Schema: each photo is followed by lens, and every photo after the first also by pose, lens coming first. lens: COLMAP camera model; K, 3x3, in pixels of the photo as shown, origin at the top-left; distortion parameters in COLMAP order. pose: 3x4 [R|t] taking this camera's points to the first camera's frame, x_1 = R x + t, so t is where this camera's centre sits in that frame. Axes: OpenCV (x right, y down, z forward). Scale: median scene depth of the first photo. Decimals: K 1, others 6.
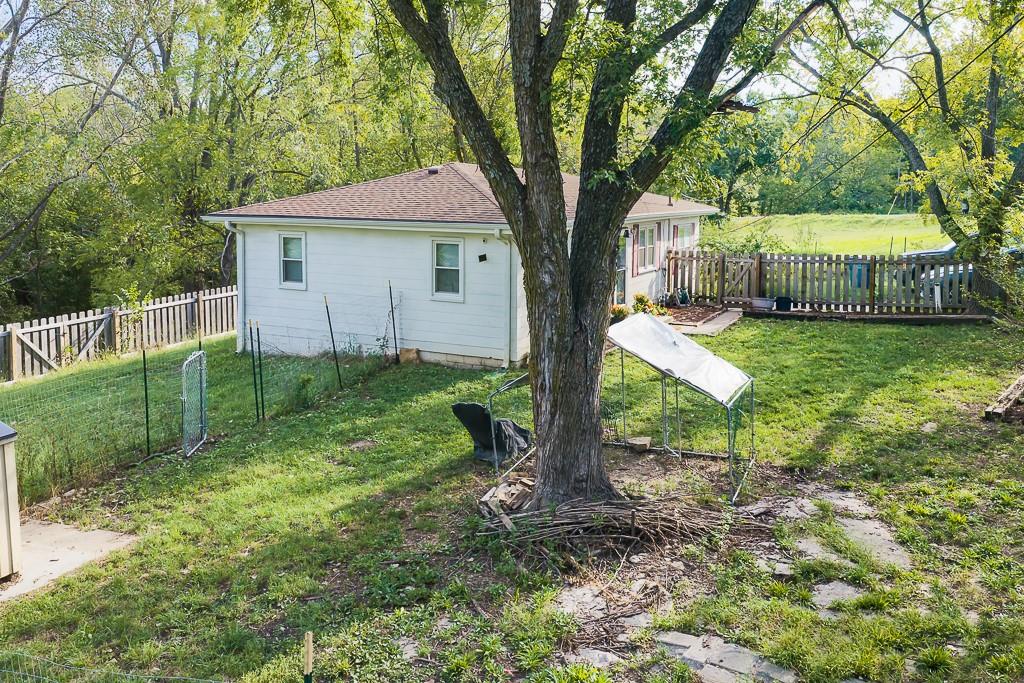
lens RADIAL K [[824.3, 0, 516.4], [0, 824.3, 259.8], [0, 0, 1]] dist [0.057348, -0.080140]
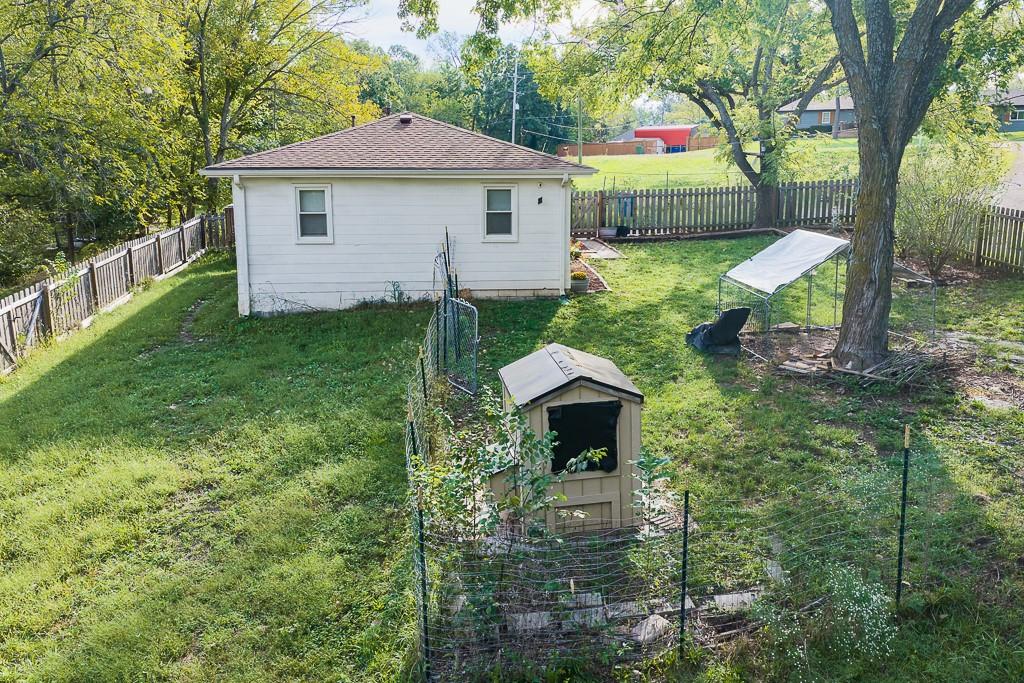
lens RADIAL K [[824.3, 0, 516.4], [0, 824.3, 259.8], [0, 0, 1]] dist [0.057348, -0.080140]
pose [[0.859900, -0.081340, 0.503941, -0.554859], [0.048419, 0.995769, 0.078105, -0.009679], [-0.508162, -0.042762, 0.860200, 0.040799]]
